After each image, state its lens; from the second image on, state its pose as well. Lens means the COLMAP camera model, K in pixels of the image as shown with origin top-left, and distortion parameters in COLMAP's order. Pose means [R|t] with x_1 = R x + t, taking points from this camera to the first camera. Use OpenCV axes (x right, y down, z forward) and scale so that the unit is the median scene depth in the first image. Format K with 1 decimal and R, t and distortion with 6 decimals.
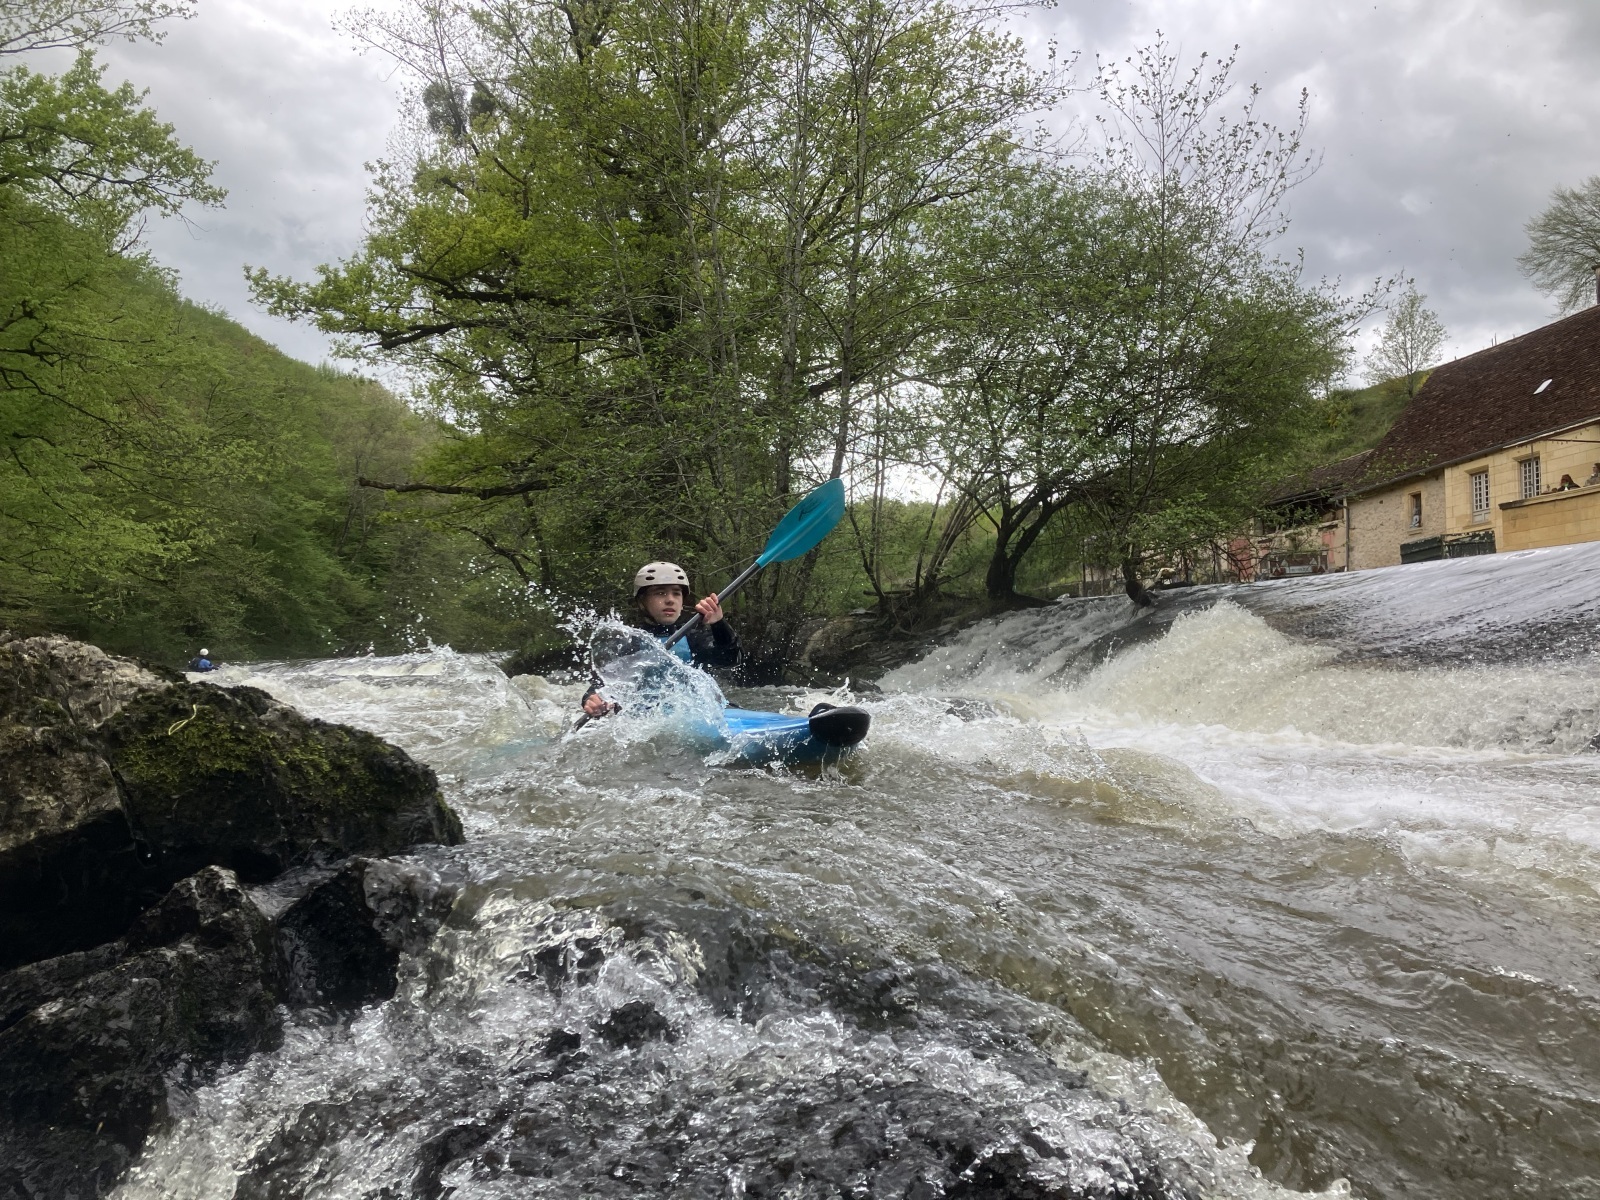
lens RADIAL K [[1343.7, 0, 808.0], [0, 1343.7, 653.8], [0, 0, 1]] dist [-0.008473, 0.043115]
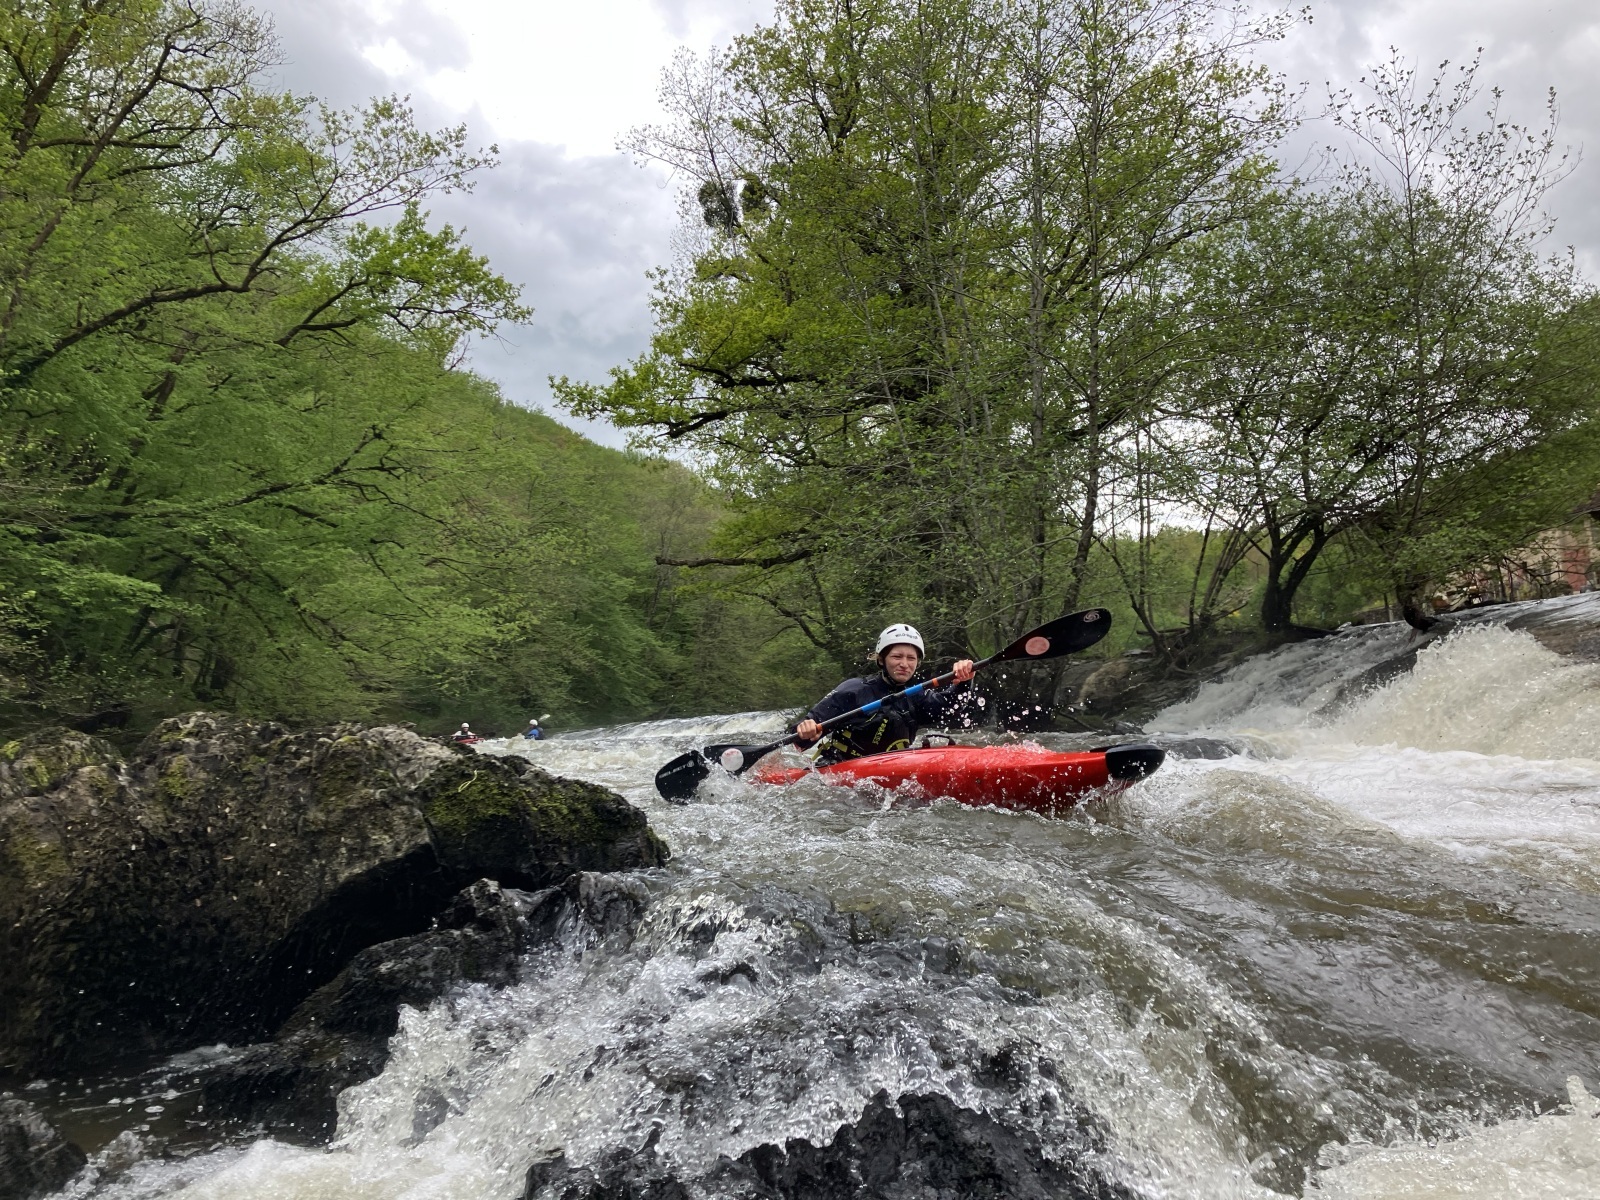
lens RADIAL K [[1427.5, 0, 811.9], [0, 1427.5, 662.6], [0, 0, 1]] dist [0.048009, -0.055293]
pose [[0.969178, -0.055908, -0.239936, 0.066488], [0.049925, 0.998273, -0.030946, -0.002947], [0.241252, 0.018013, 0.970295, -0.100223]]
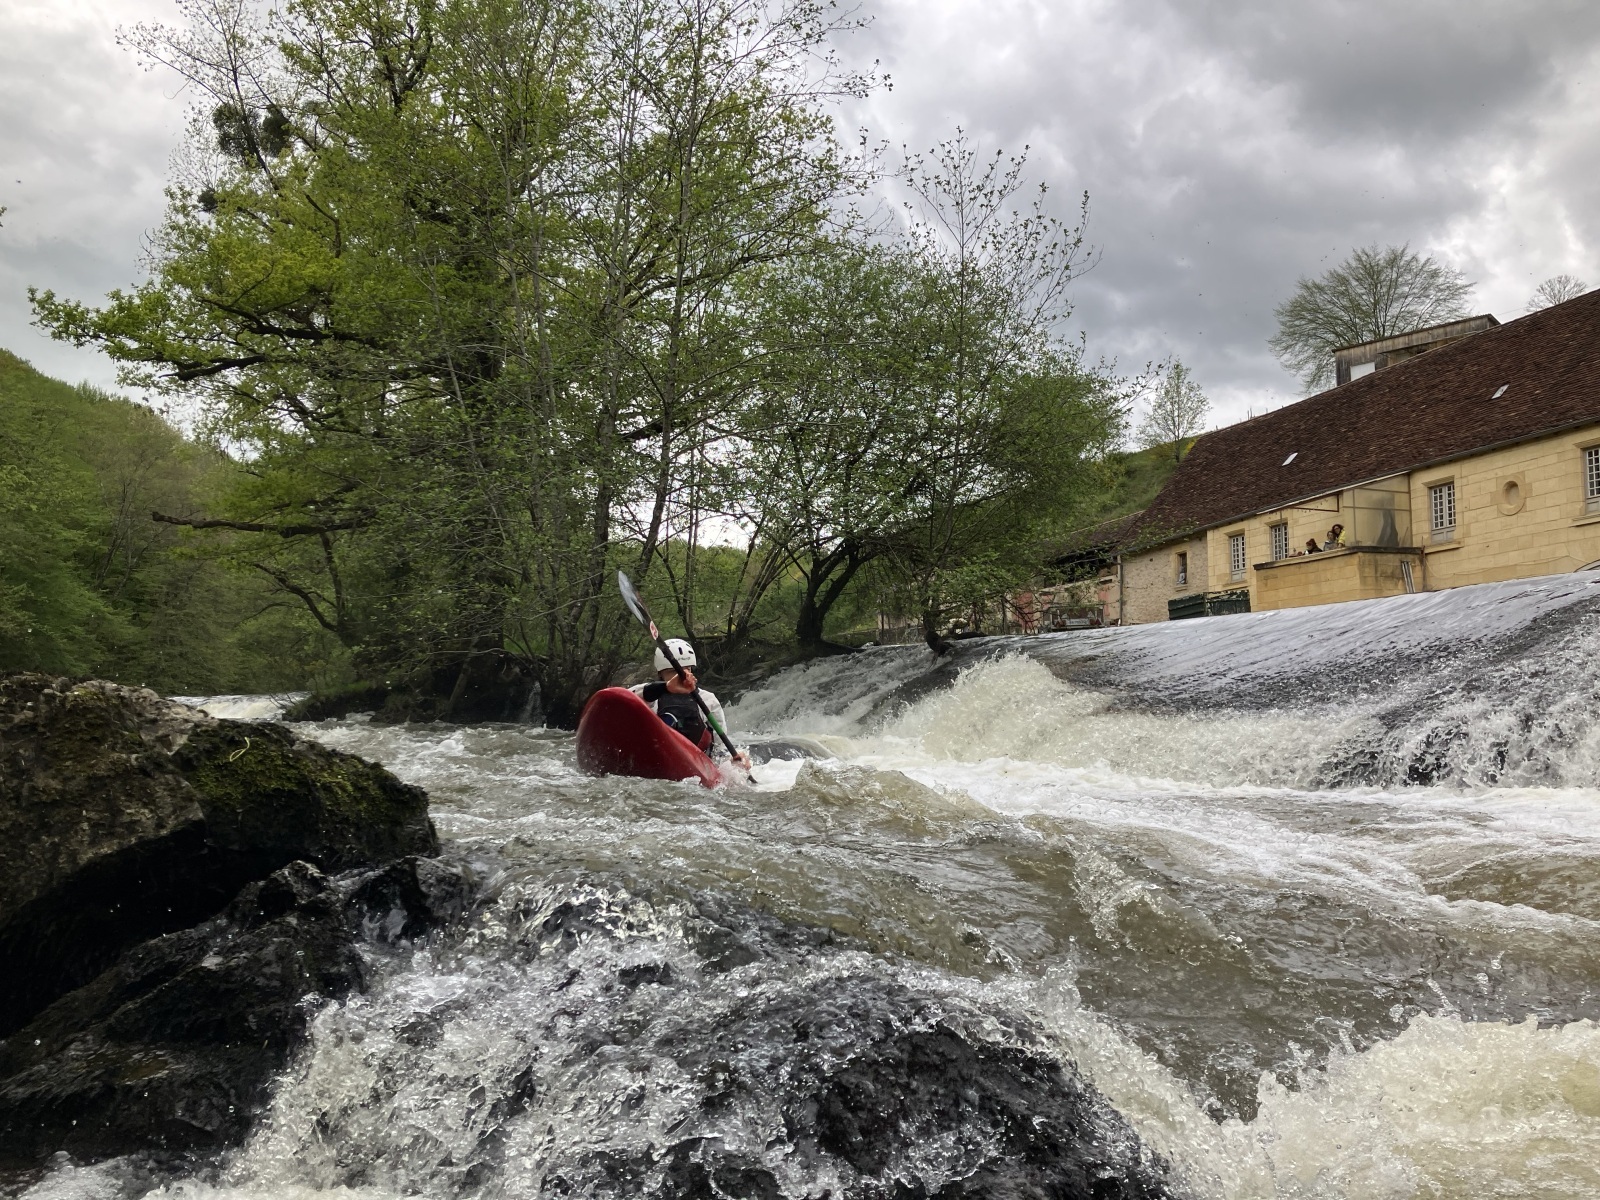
lens RADIAL K [[1427.5, 0, 811.9], [0, 1427.5, 662.6], [0, 0, 1]] dist [0.048009, -0.055293]
pose [[0.985425, 0.010923, 0.169761, -0.042428], [-0.006738, 0.999660, -0.025208, -0.000168], [-0.169978, 0.023697, 0.985163, -0.098524]]
